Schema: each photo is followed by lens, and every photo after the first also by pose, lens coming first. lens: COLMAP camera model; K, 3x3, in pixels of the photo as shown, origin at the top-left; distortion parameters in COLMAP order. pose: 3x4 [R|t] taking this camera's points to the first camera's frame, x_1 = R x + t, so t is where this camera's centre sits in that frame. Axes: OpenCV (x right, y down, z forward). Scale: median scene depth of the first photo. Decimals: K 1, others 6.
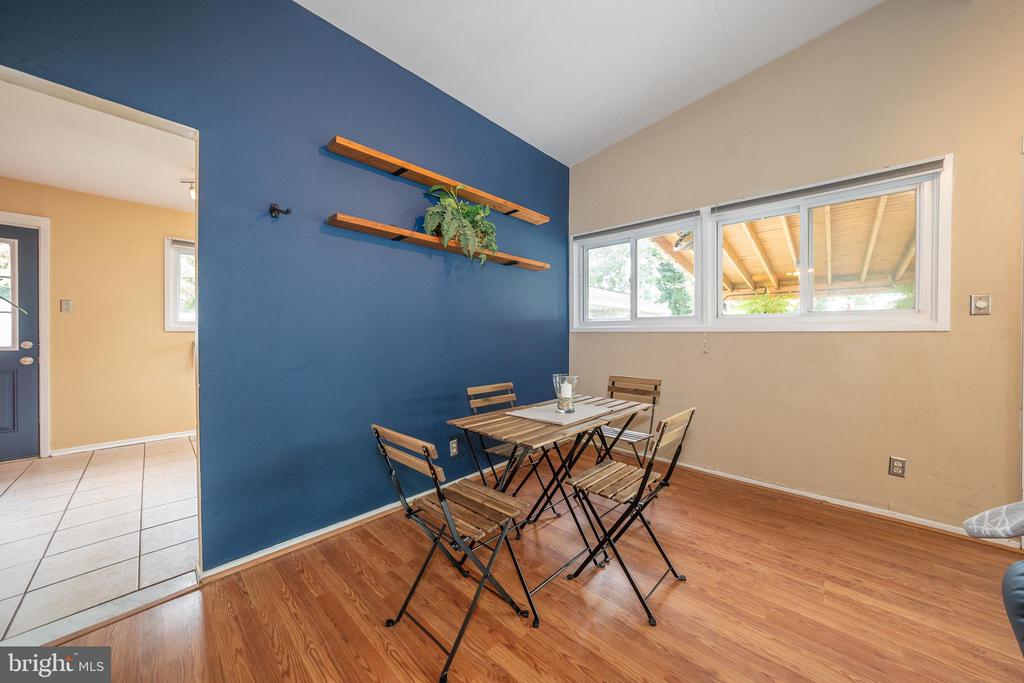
lens RADIAL K [[351.0, 0, 511.9], [0, 351.0, 337.5], [0, 0, 1]] dist [-0.029776, 0.005602]
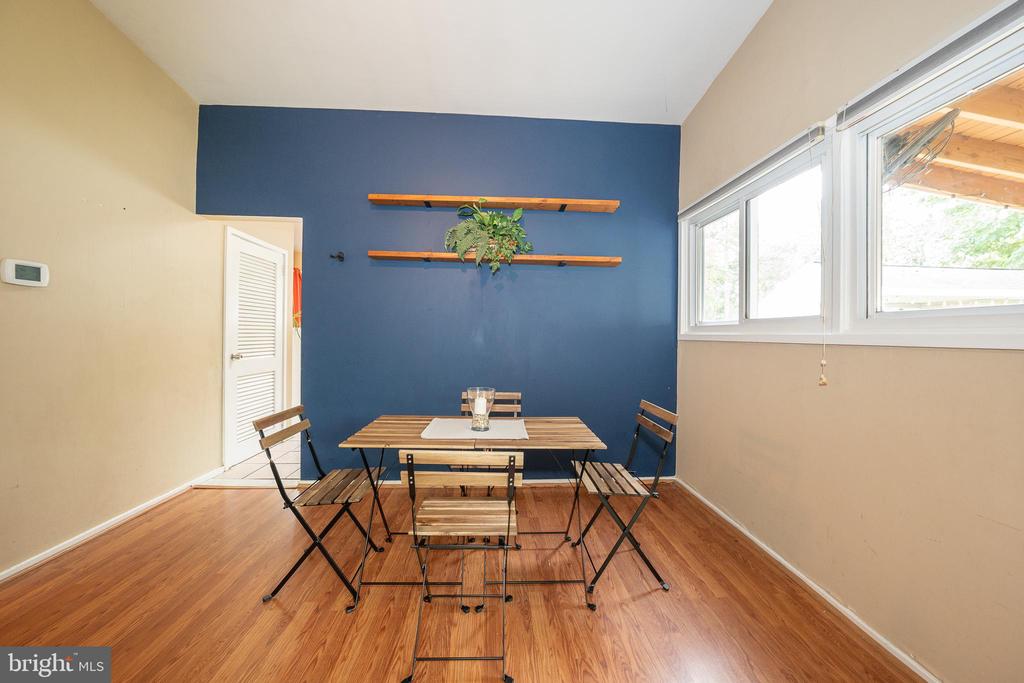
lens RADIAL K [[351.0, 0, 511.9], [0, 351.0, 337.5], [0, 0, 1]] dist [-0.029776, 0.005602]
pose [[0.725124, 0.012101, -0.688512, 0.609758], [-0.016165, 0.999869, 0.000549, -0.020687], [0.688429, 0.010732, 0.725225, 0.287352]]
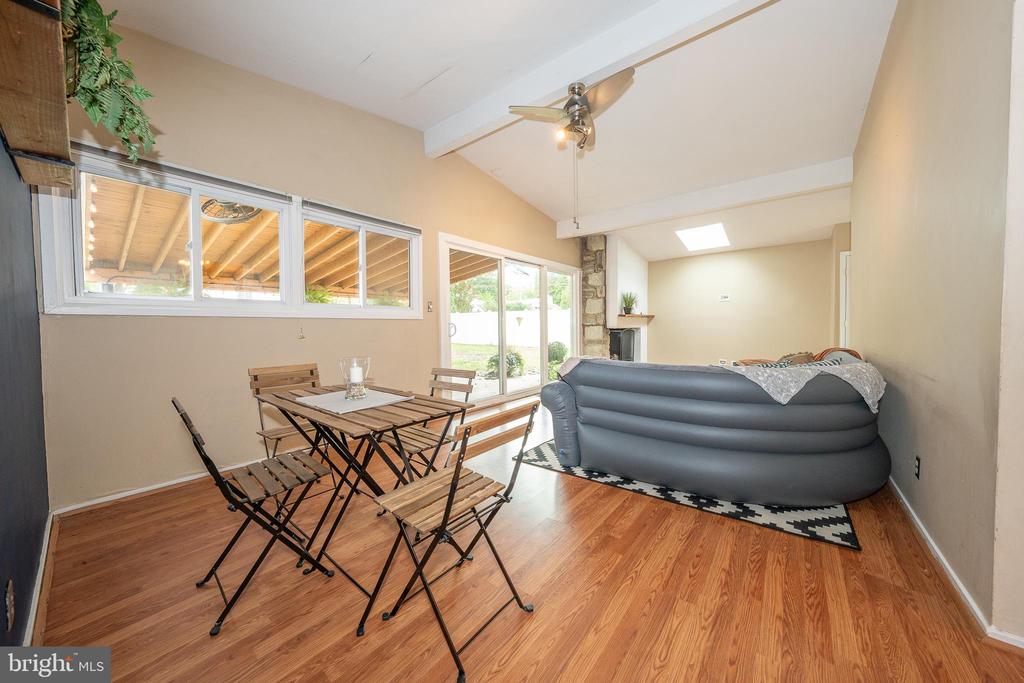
lens RADIAL K [[351.0, 0, 511.9], [0, 351.0, 337.5], [0, 0, 1]] dist [-0.029776, 0.005602]
pose [[-0.077588, -0.031300, 0.996494, -0.565030], [0.008913, 0.999445, 0.032086, 0.017880], [-0.996946, 0.011371, -0.077266, 0.478763]]
